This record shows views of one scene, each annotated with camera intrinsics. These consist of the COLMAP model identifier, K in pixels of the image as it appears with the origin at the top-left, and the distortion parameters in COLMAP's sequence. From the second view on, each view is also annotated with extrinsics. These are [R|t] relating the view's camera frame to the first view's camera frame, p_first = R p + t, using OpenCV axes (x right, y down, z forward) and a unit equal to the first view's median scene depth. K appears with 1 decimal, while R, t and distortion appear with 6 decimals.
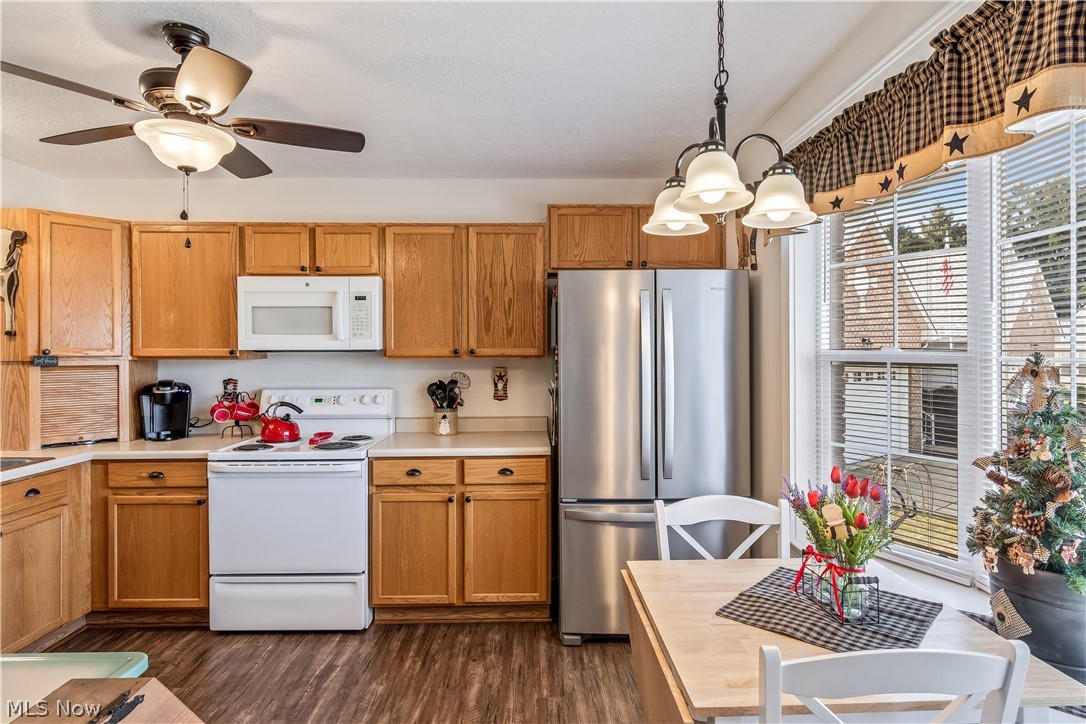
lens RADIAL K [[589.6, 0, 545.6], [0, 589.6, 351.6], [0, 0, 1]] dist [0.005030, -0.007089]
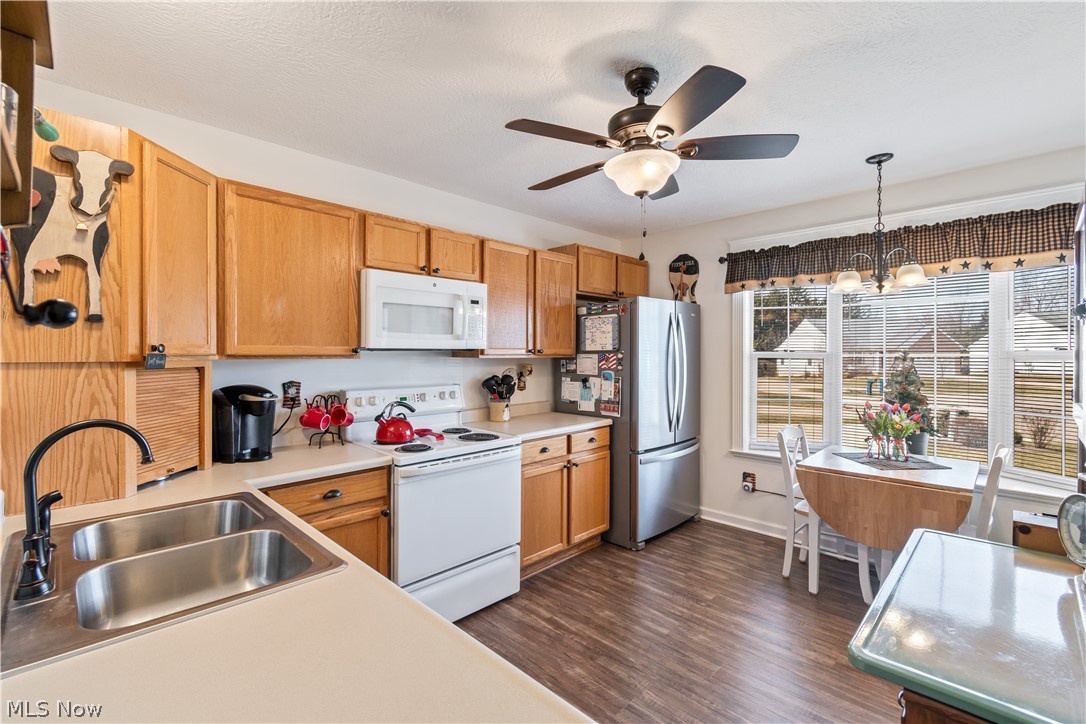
lens RADIAL K [[477.9, 0, 544.0], [0, 477.9, 355.8], [0, 0, 1]] dist [0.002640, -0.000057]
pose [[0.717808, -0.001173, 0.696241, -0.909049], [-0.001426, 0.999994, 0.003156, 0.007067], [-0.696240, -0.003258, 0.717802, 0.290014]]
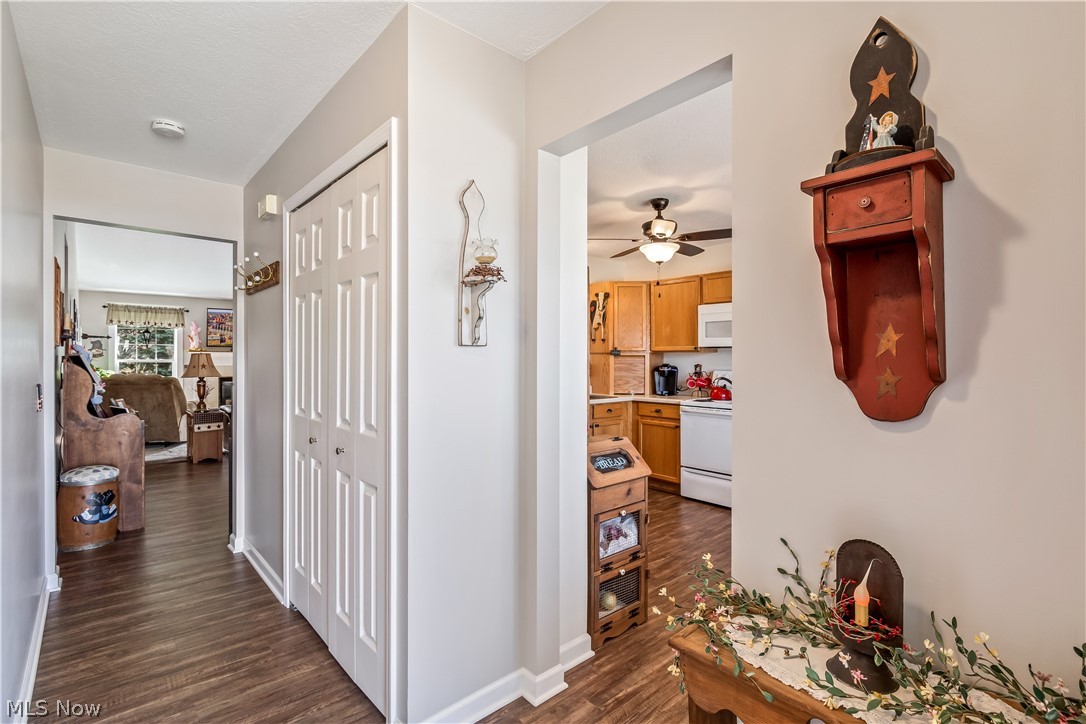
lens RADIAL K [[510.6, 0, 543.3], [0, 510.6, 360.9], [0, 0, 1]] dist [0.001239, -0.001068]
pose [[0.644394, 0.008232, -0.764649, 0.381957], [-0.004927, 0.999966, 0.006612, 0.034577], [0.764677, -0.000493, 0.644413, -0.375753]]
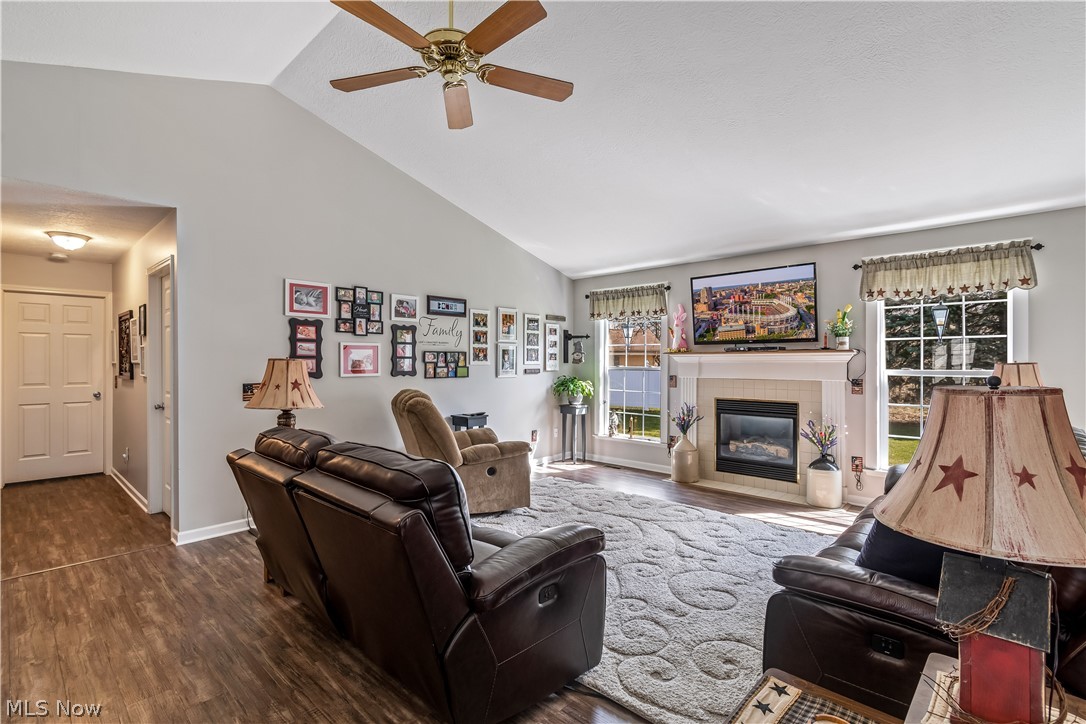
lens RADIAL K [[502.4, 0, 543.0], [0, 502.4, 362.0], [0, 0, 1]] dist [0.003376, -0.005743]
pose [[-0.696082, 0.007370, -0.717924, -1.812214], [0.004506, 0.999972, 0.005896, 0.026374], [0.717948, 0.000869, -0.696096, 1.005196]]
